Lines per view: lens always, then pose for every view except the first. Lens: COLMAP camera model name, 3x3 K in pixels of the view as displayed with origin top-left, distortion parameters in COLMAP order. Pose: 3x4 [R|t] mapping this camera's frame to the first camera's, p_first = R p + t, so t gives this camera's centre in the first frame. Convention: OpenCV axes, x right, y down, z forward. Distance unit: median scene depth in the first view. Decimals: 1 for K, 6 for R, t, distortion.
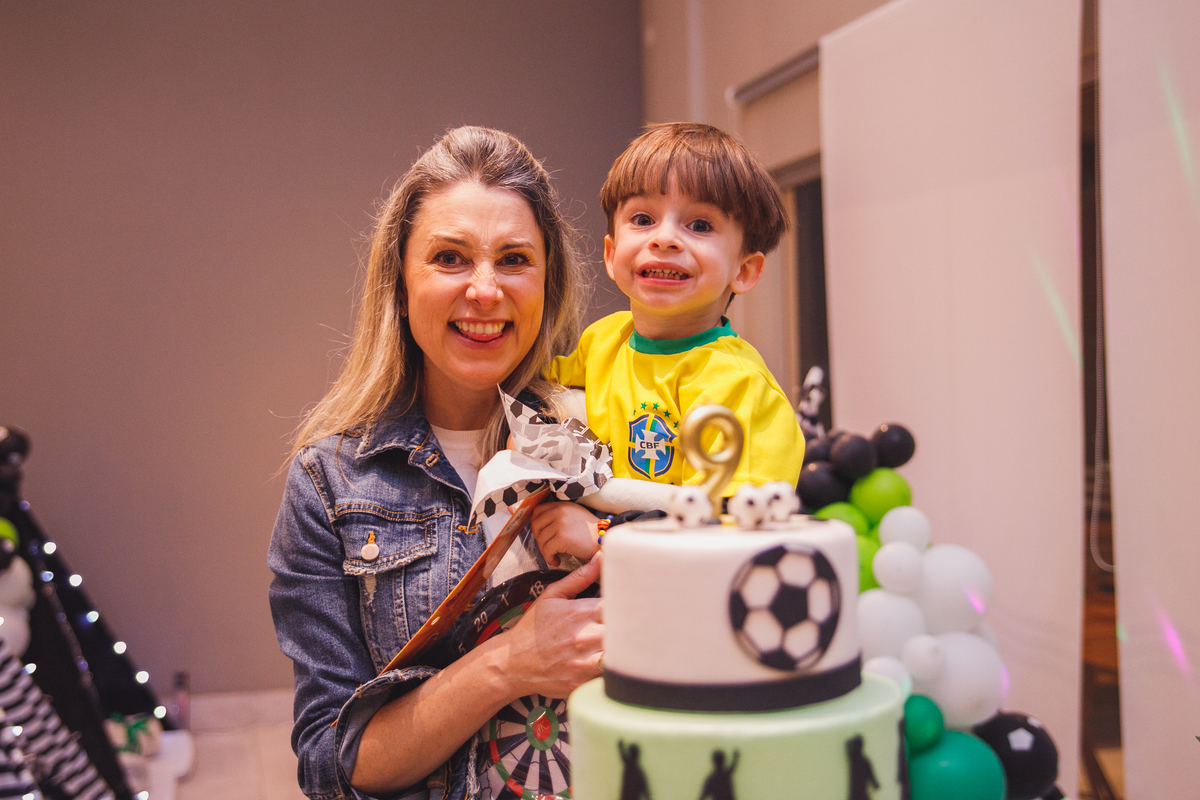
lens RADIAL K [[1561.3, 0, 632.0], [0, 1561.3, 362.4], [0, 0, 1]] dist [0.032002, 0.000000]
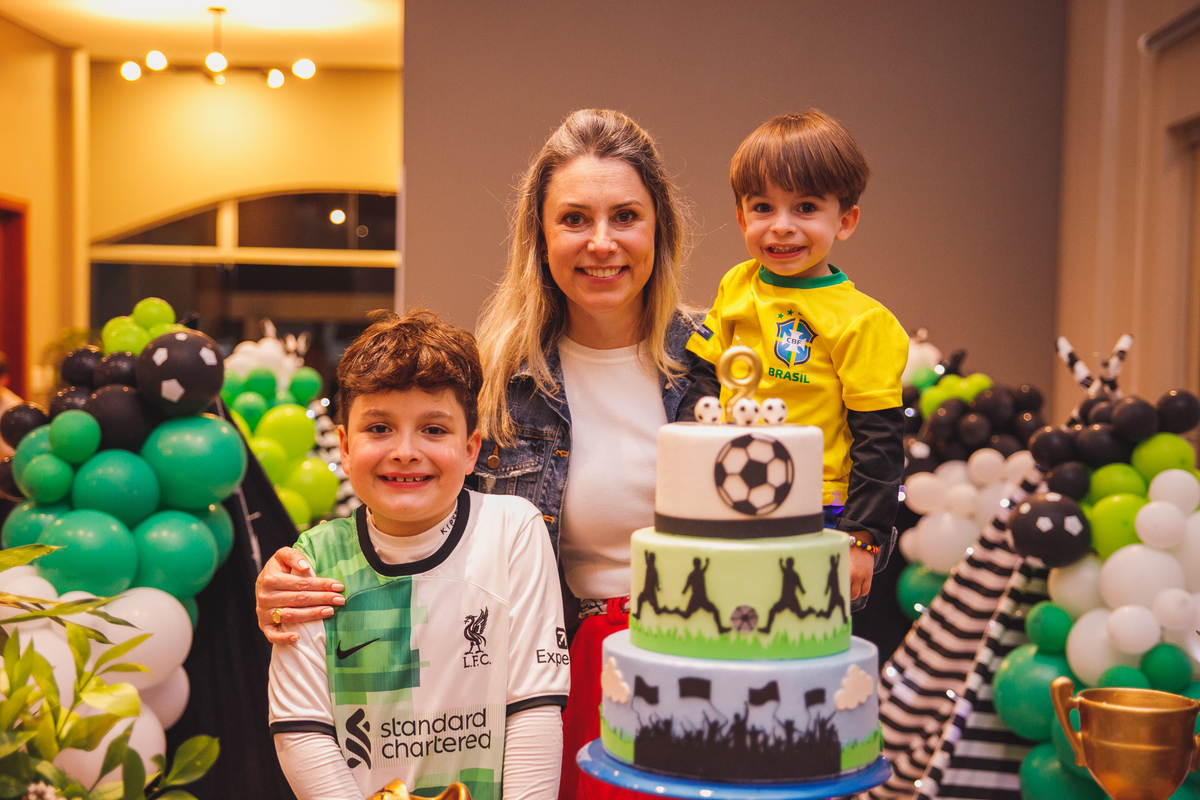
lens RADIAL K [[1642.8, 0, 596.5], [0, 1642.8, 403.9], [0, 0, 1]] dist [0.090961, 0.000000]
pose [[0.958181, 0.046847, -0.282301, 0.368939], [-0.032513, 0.997943, 0.055251, -0.000447], [0.284309, -0.043762, 0.957734, -0.558427]]
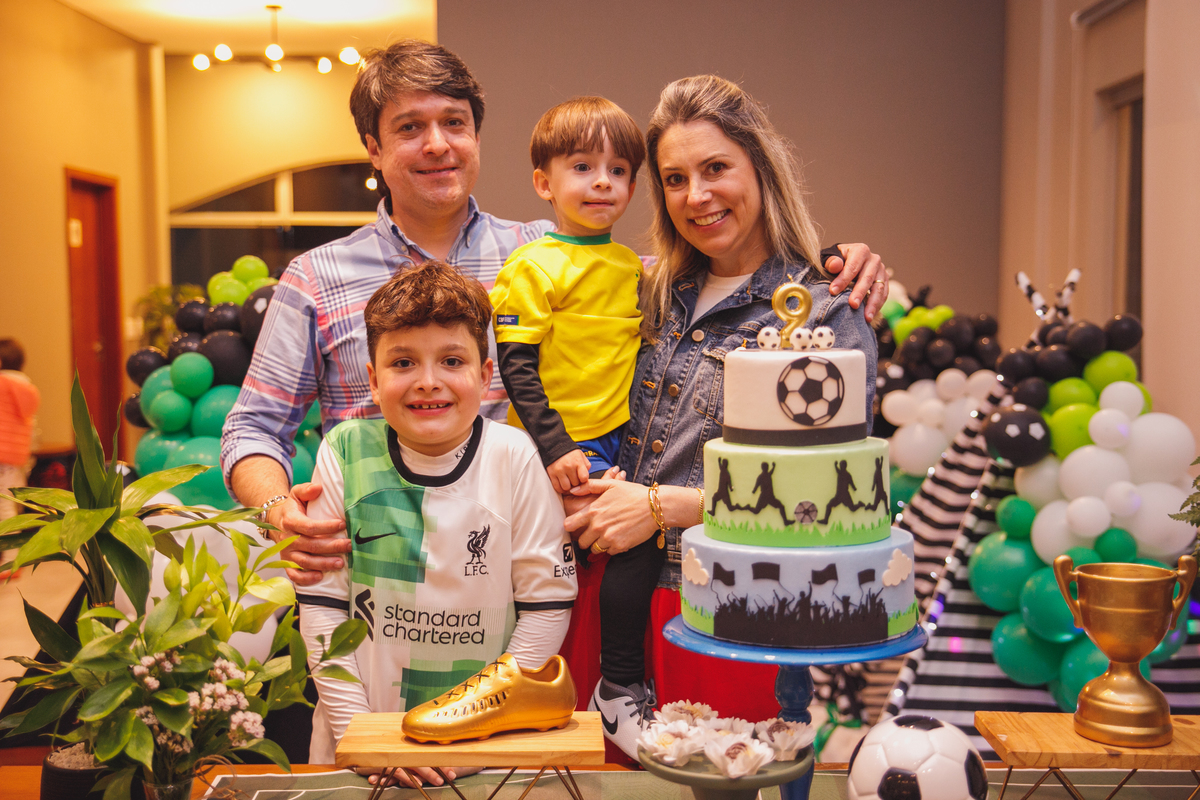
lens RADIAL K [[1403.2, 0, 605.5], [0, 1403.2, 403.9], [0, 0, 1]] dist [0.035999, 0.000000]
pose [[0.960085, 0.037887, -0.277132, 0.294396], [-0.010174, 0.994858, 0.100763, 0.005276], [0.279524, -0.093922, 0.955534, -0.593156]]
